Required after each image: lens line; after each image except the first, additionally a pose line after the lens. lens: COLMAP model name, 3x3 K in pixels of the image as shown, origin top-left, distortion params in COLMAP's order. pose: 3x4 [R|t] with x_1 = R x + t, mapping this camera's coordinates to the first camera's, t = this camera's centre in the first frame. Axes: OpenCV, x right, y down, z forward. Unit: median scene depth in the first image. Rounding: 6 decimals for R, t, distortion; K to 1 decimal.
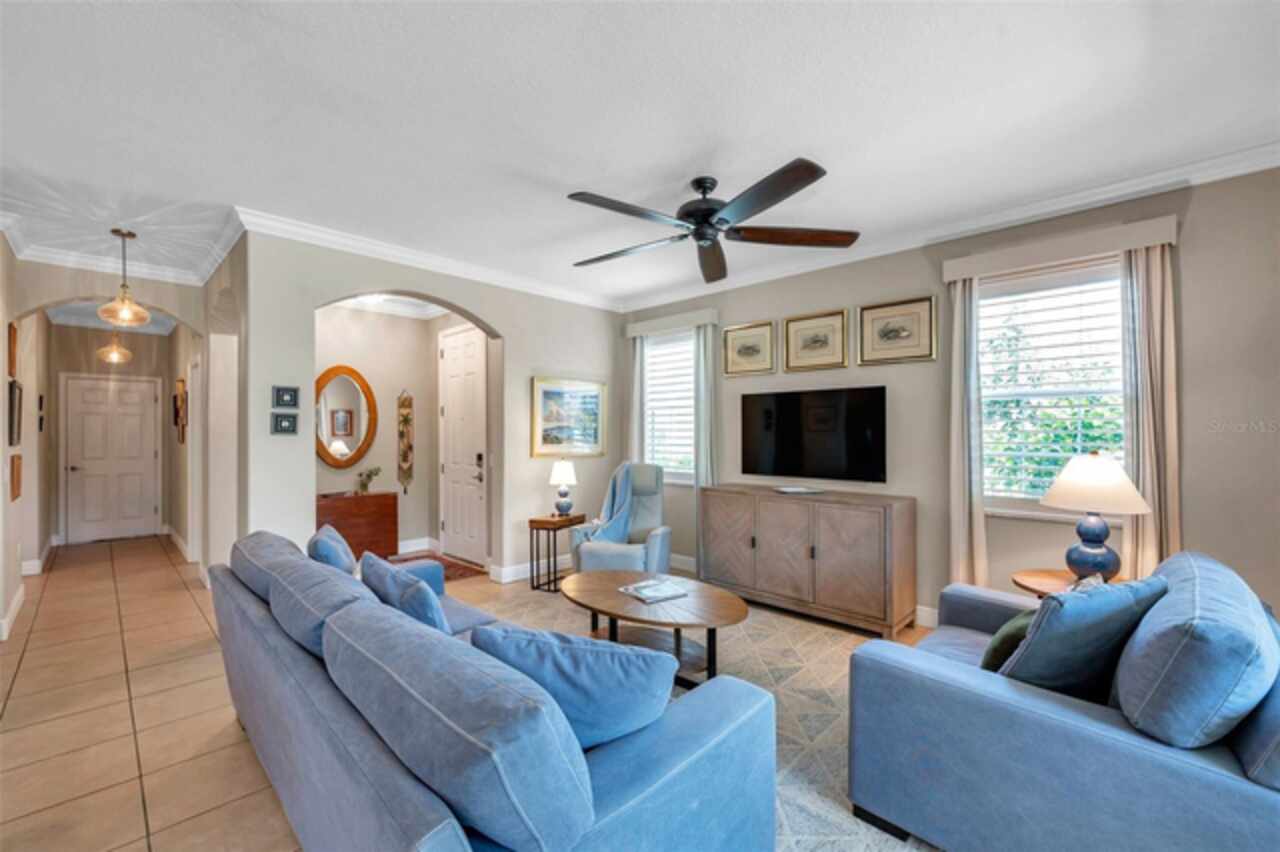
lens RADIAL K [[534.3, 0, 636.8], [0, 534.3, 427.6], [0, 0, 1]] dist [0.001443, 0.000200]
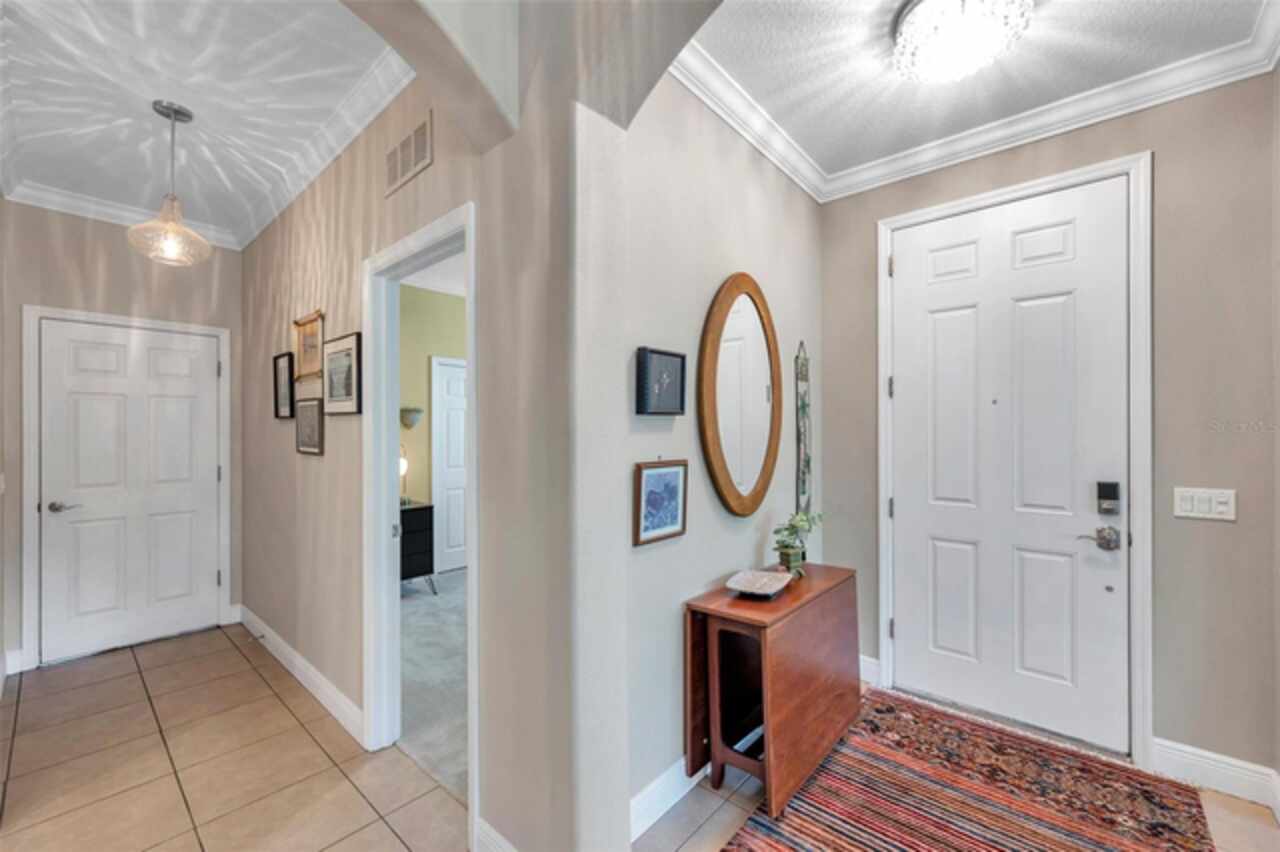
lens RADIAL K [[505.6, 0, 643.6], [0, 505.6, 428.0], [0, 0, 1]] dist [-0.000752, 0.000320]
pose [[0.997693, 0.000952, 0.067875, -0.542299], [-0.001024, 0.999999, 0.001018, 0.004553], [-0.067874, -0.001085, 0.997693, 0.498613]]
